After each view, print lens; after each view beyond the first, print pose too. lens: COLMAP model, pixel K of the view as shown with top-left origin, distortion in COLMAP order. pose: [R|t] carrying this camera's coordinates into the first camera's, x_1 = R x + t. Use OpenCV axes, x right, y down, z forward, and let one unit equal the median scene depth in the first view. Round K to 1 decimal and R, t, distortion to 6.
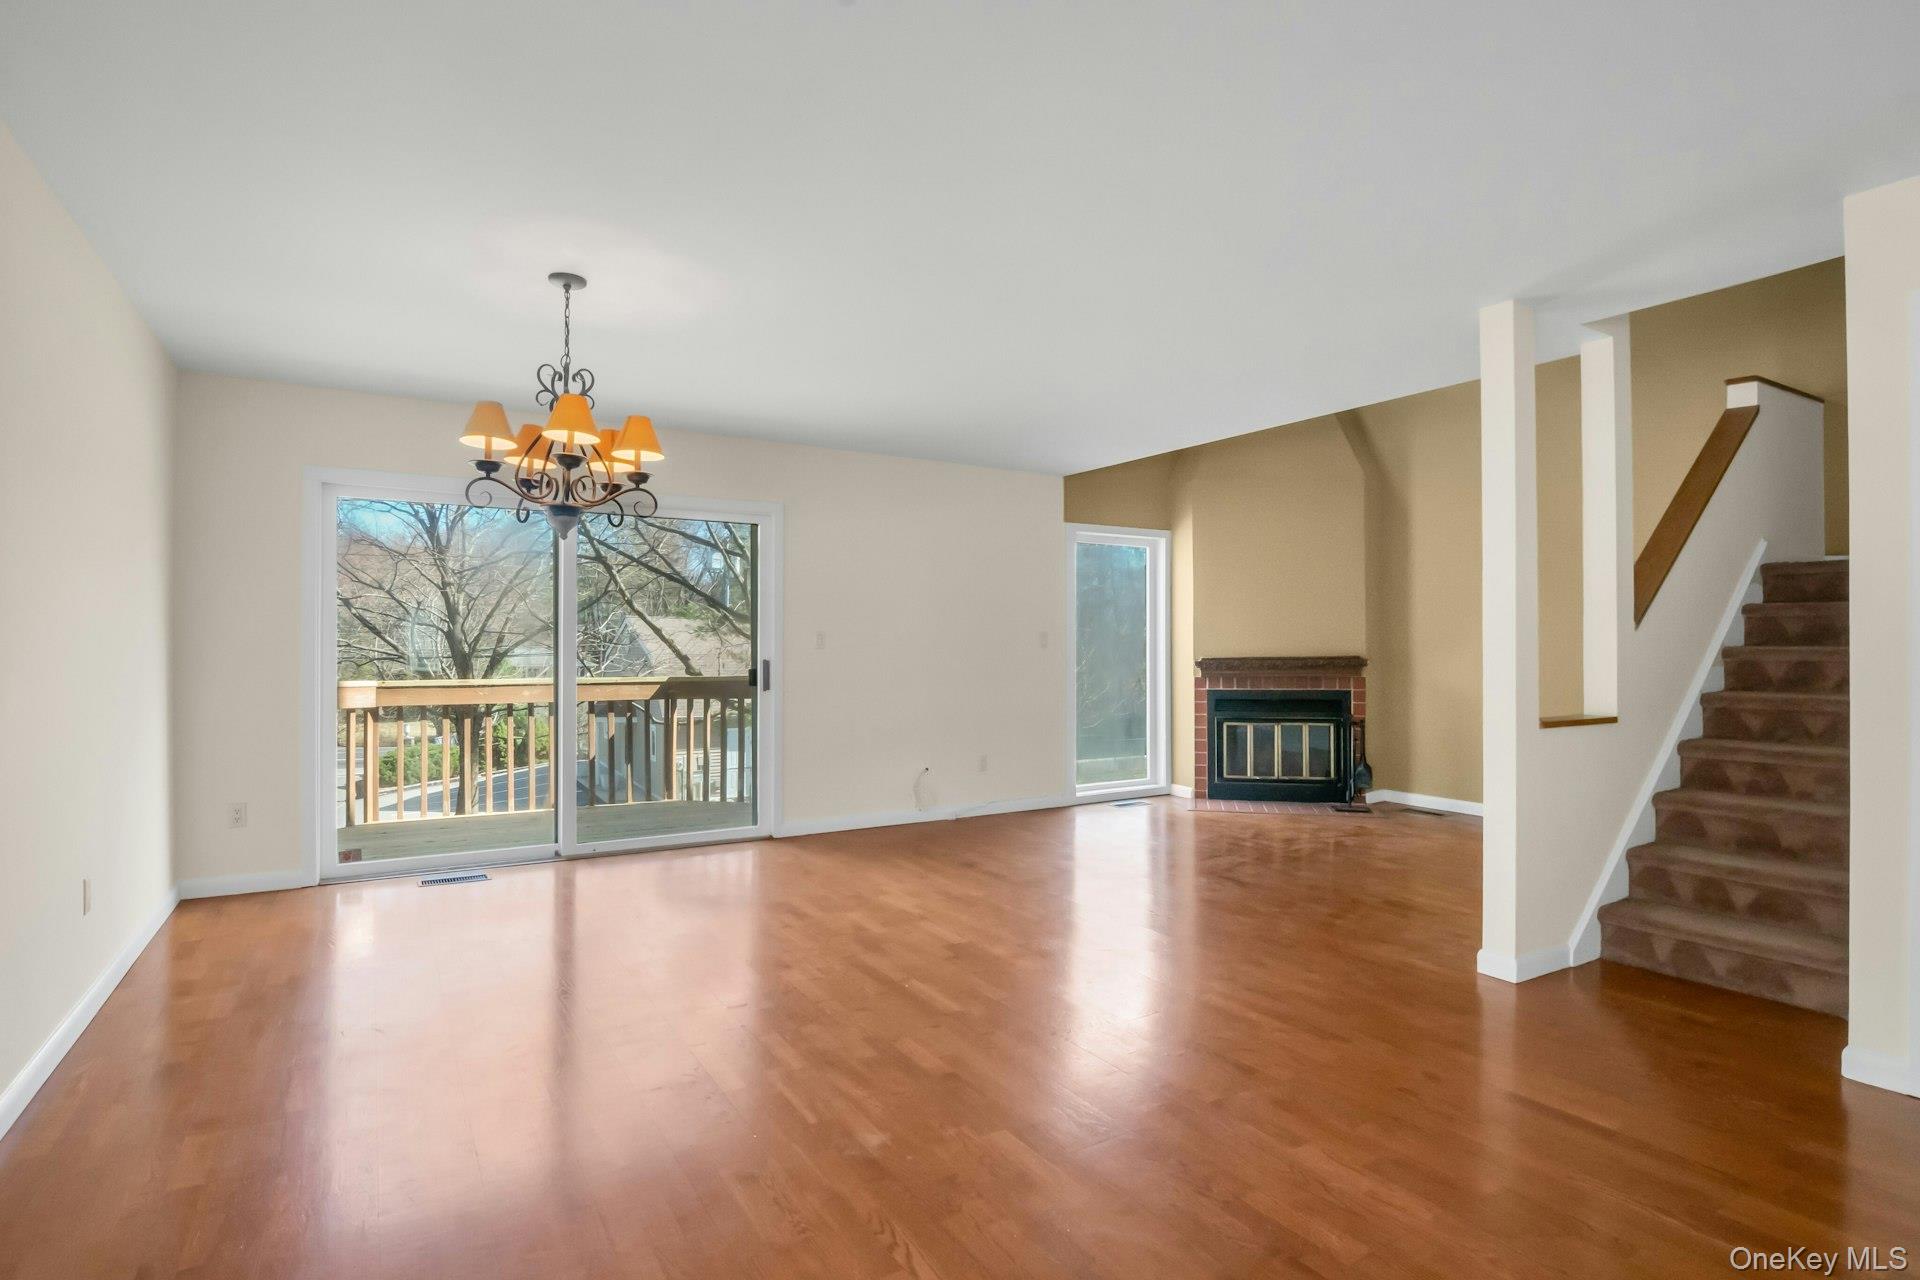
lens RADIAL K [[954.0, 0, 957.2], [0, 954.0, 654.7], [0, 0, 1]] dist [-0.013233, -0.000563]
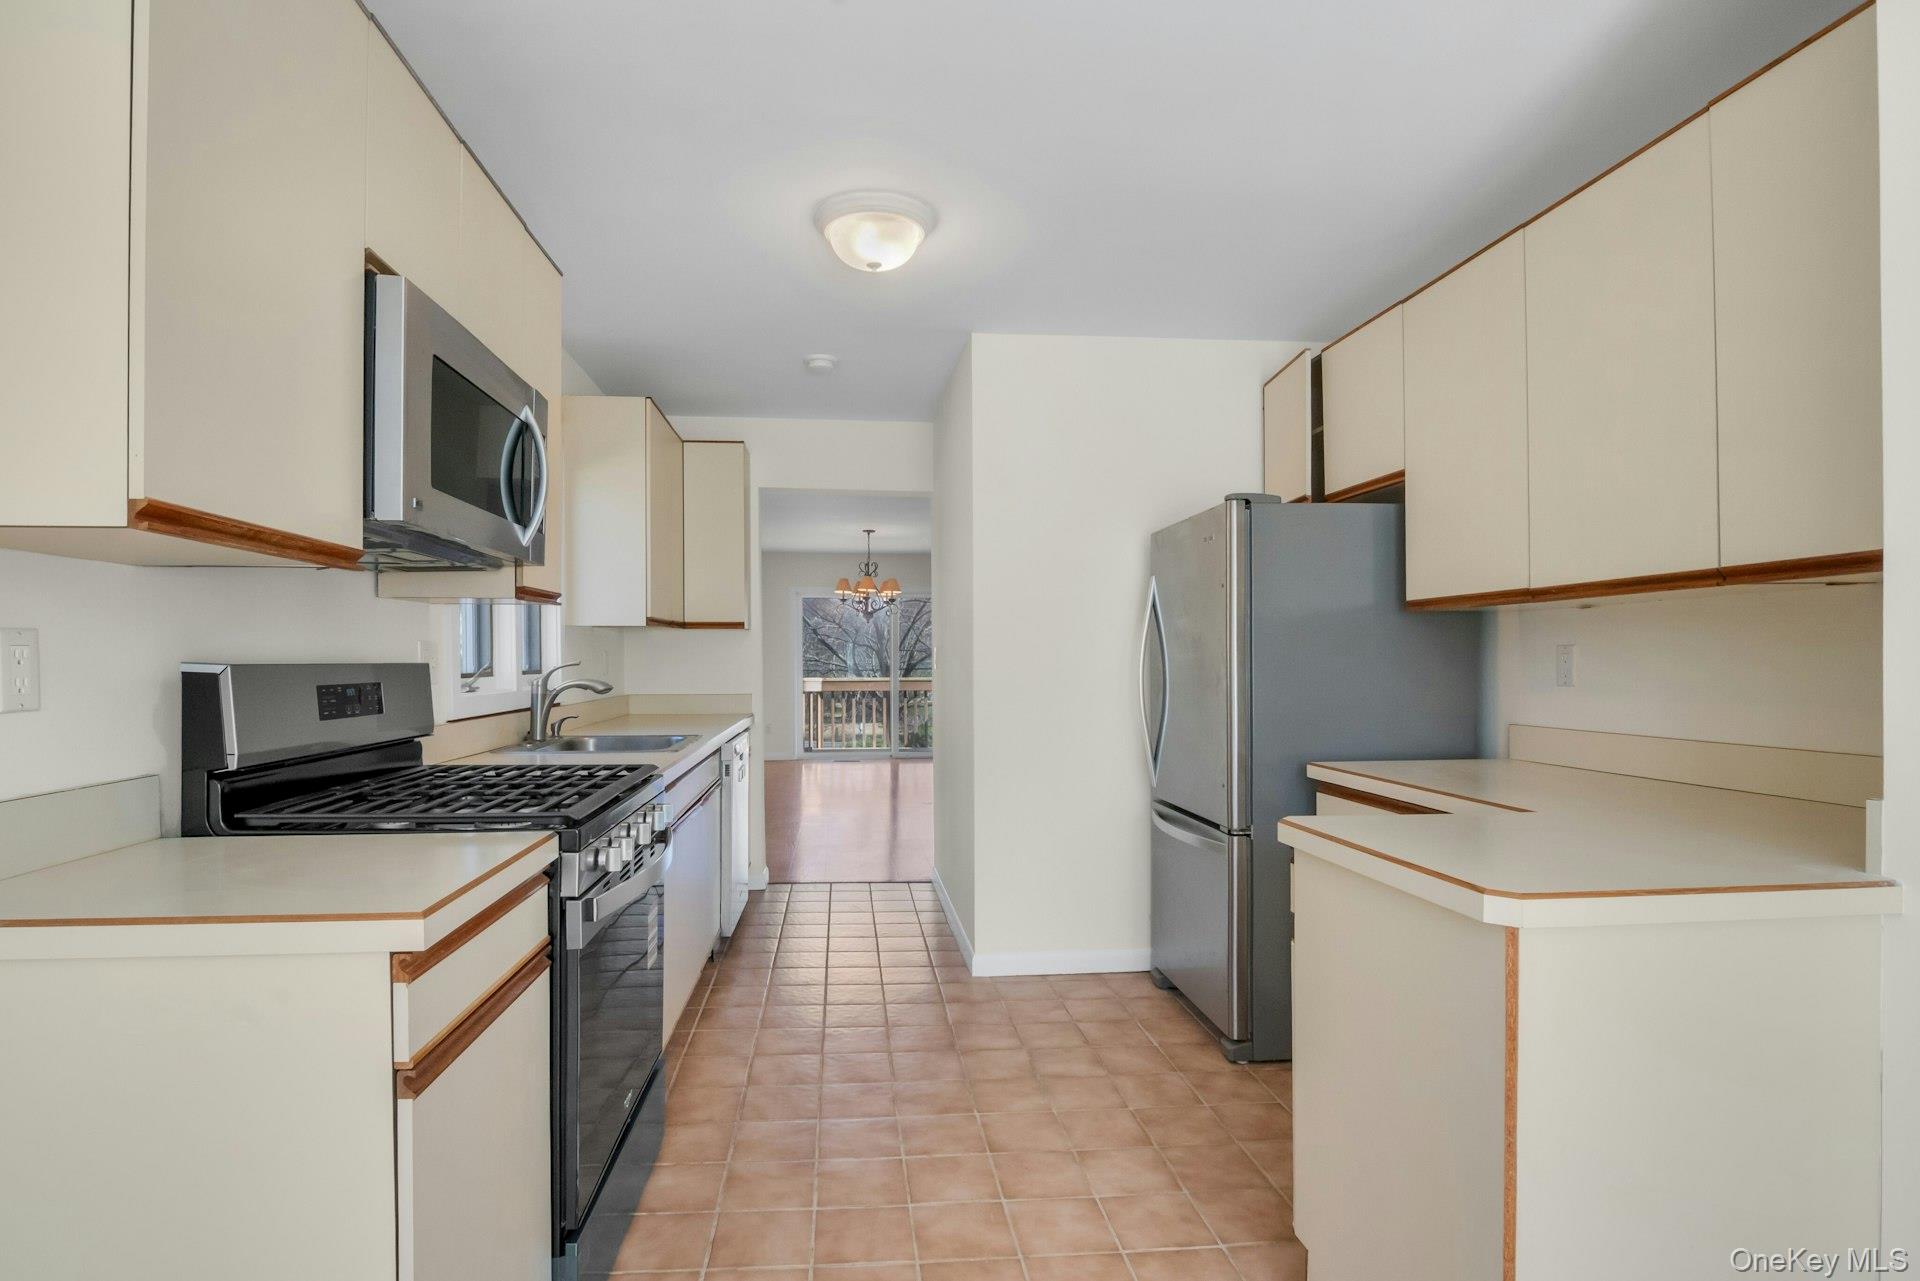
lens RADIAL K [[954.0, 0, 957.2], [0, 954.0, 655.2], [0, 0, 1]] dist [-0.013233, -0.000563]
pose [[0.908682, -0.004202, -0.417467, 0.437167], [-0.001304, 0.999916, -0.012902, 0.005005], [0.417486, 0.012268, 0.908601, -0.635700]]
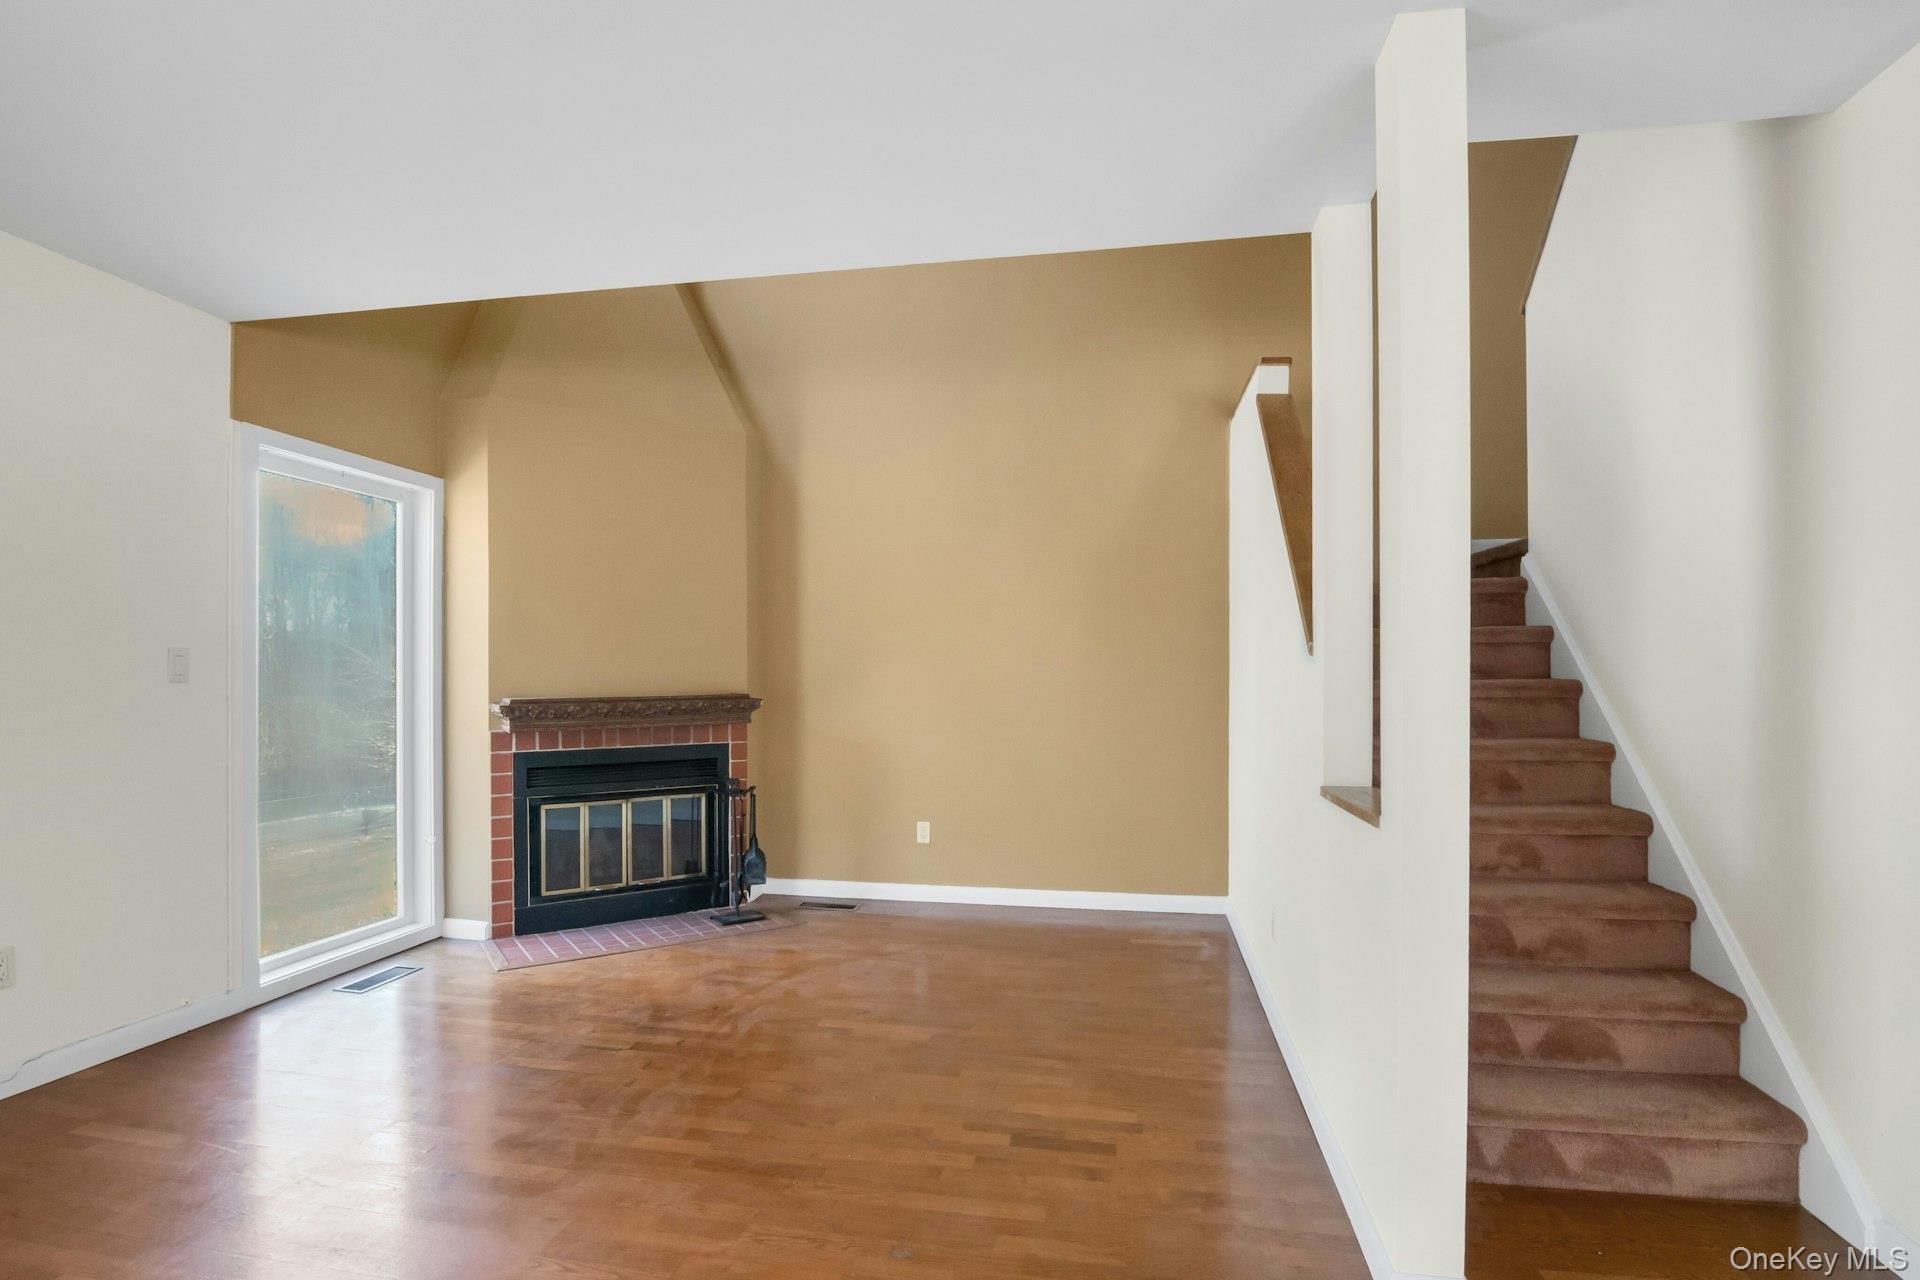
lens RADIAL K [[982.8, 0, 963.0], [0, 982.8, 683.2], [0, 0, 1]] dist [-0.019814, -0.000550]
pose [[0.679080, -0.000828, 0.734064, 0.005087], [0.006140, 0.999971, -0.004551, -0.002145], [-0.734039, 0.007597, 0.679065, 0.387869]]
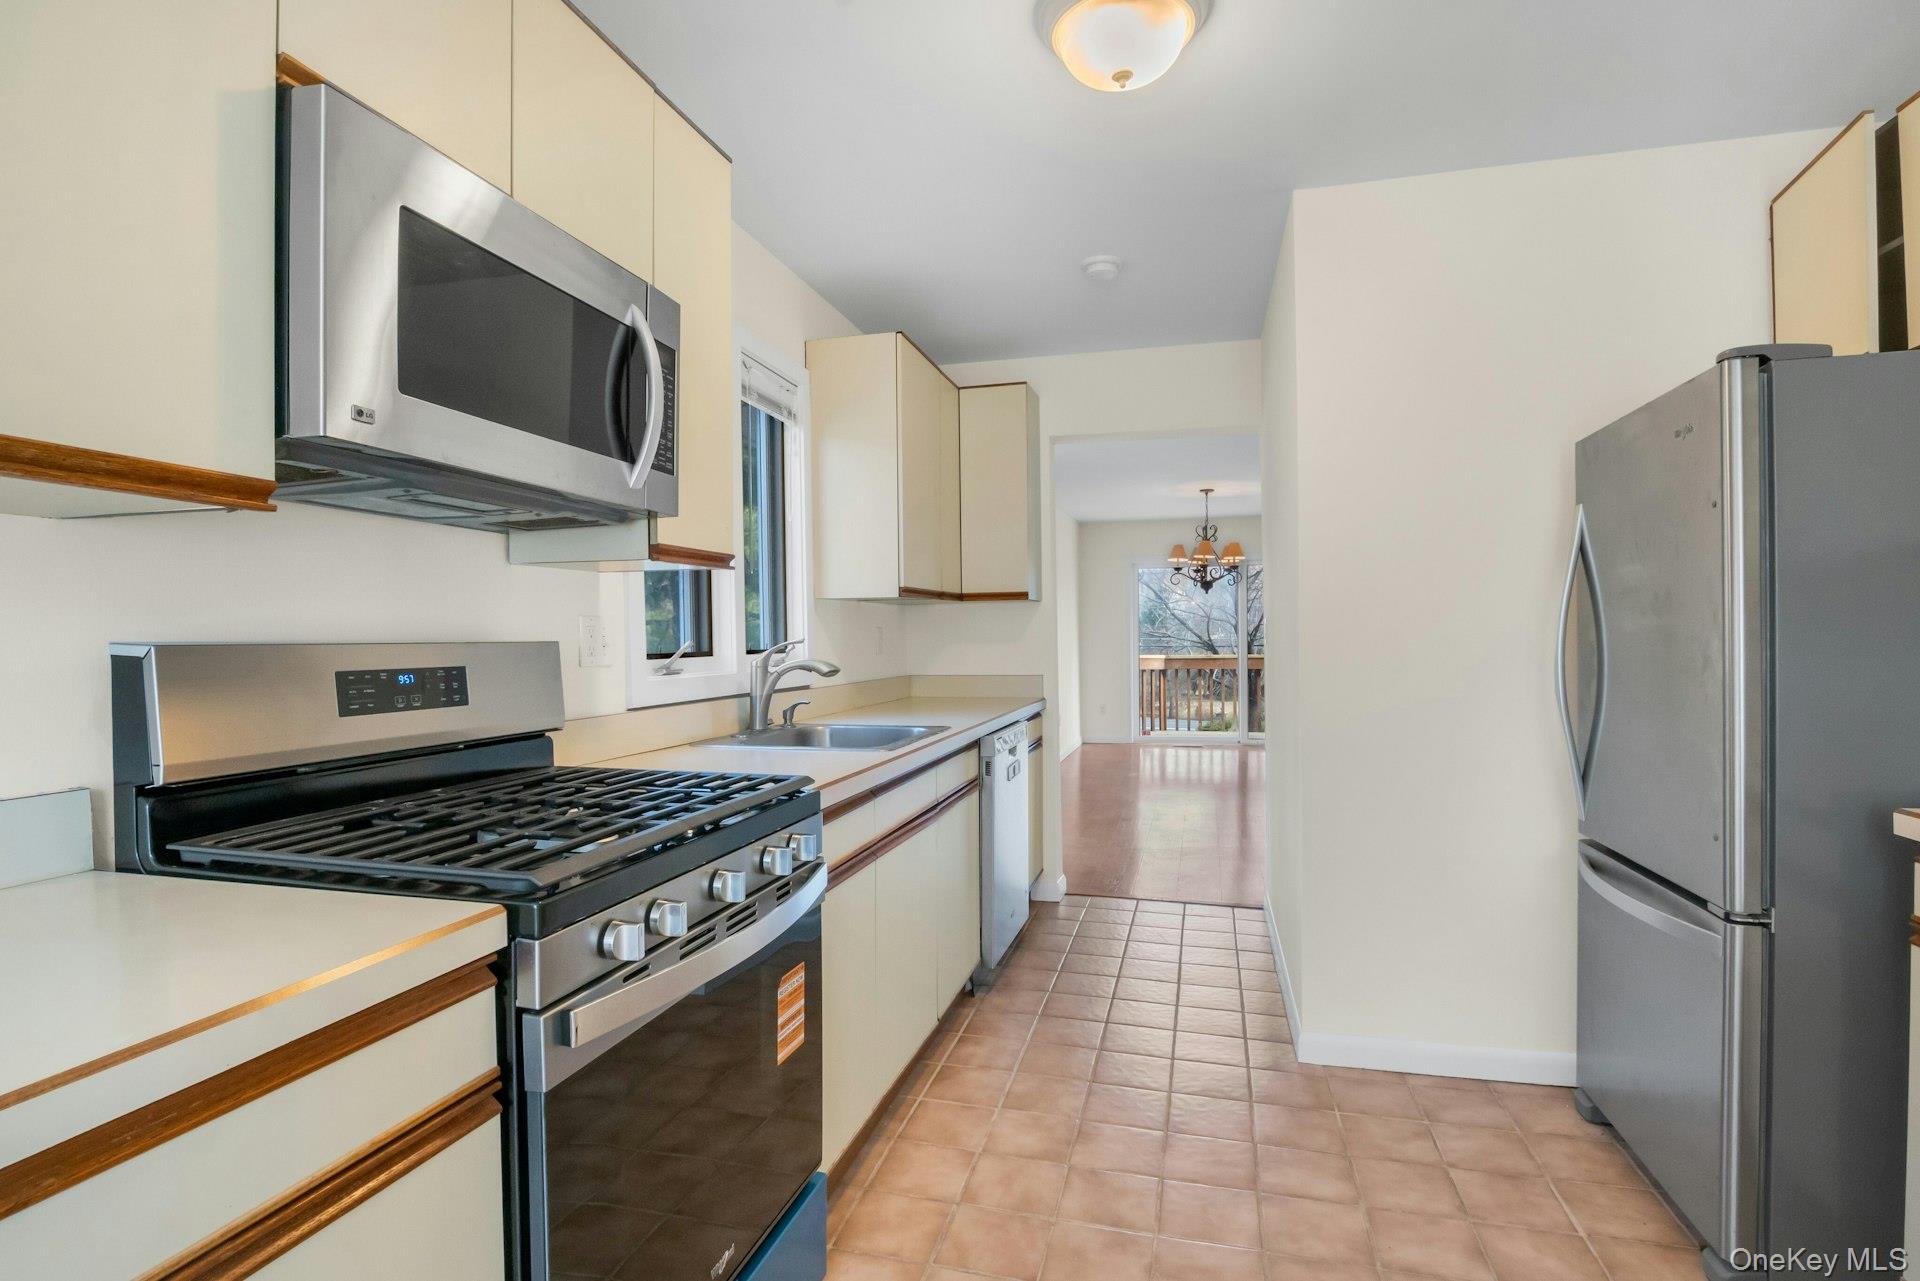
lens RADIAL K [[968.3, 0, 960.0], [0, 968.3, 640.5], [0, 0, 1]] dist [-0.018296, -0.000529]
pose [[0.699378, -0.004713, -0.714737, 0.414521], [0.002924, 0.999989, -0.003732, 0.004758], [0.714746, 0.000520, 0.699384, -0.544717]]
